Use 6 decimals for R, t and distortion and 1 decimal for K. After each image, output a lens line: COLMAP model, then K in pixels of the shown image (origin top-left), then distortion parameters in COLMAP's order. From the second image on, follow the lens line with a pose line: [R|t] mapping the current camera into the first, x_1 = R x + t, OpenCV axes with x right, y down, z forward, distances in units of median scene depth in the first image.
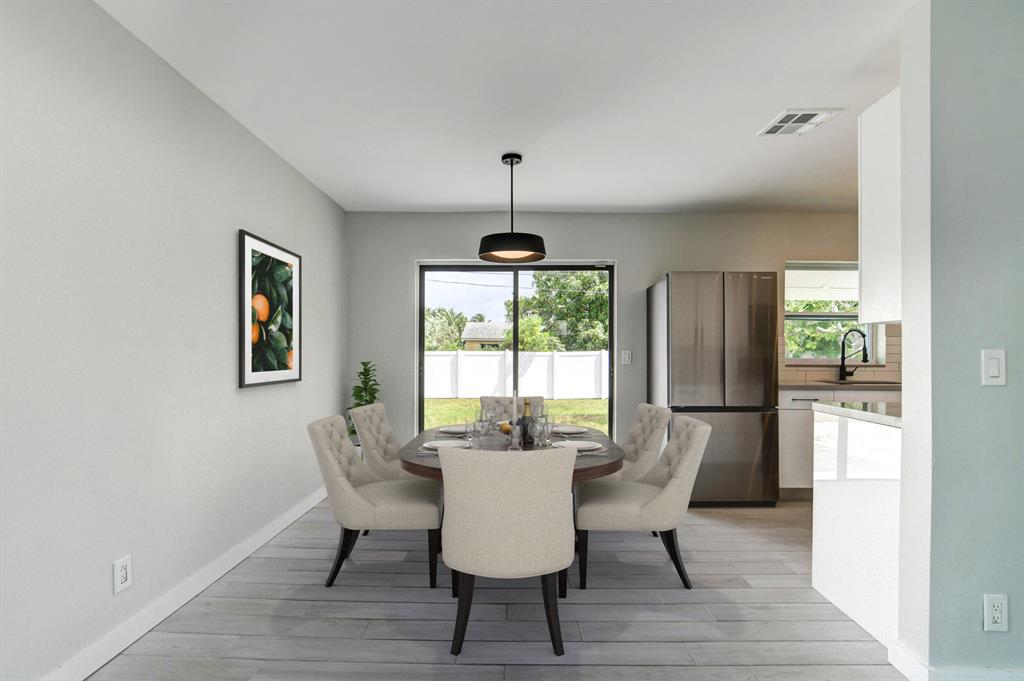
lens RADIAL K [[501.8, 0, 517.8], [0, 501.8, 348.8], [0, 0, 1]] dist [-0.015391, 0.003123]
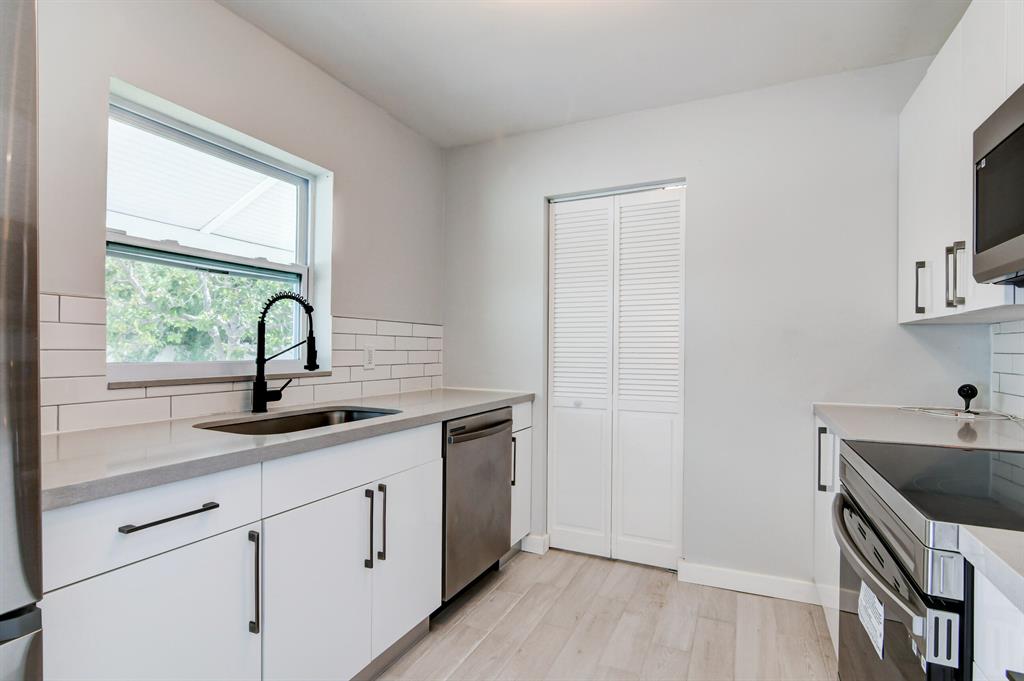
lens RADIAL K [[501.8, 0, 518.4], [0, 501.8, 349.2], [0, 0, 1]] dist [-0.015391, 0.003123]
pose [[0.419356, -0.002177, 0.907819, 0.213773], [-0.007530, 0.999954, 0.005876, 0.002994], [-0.907791, -0.009300, 0.419321, 0.373469]]
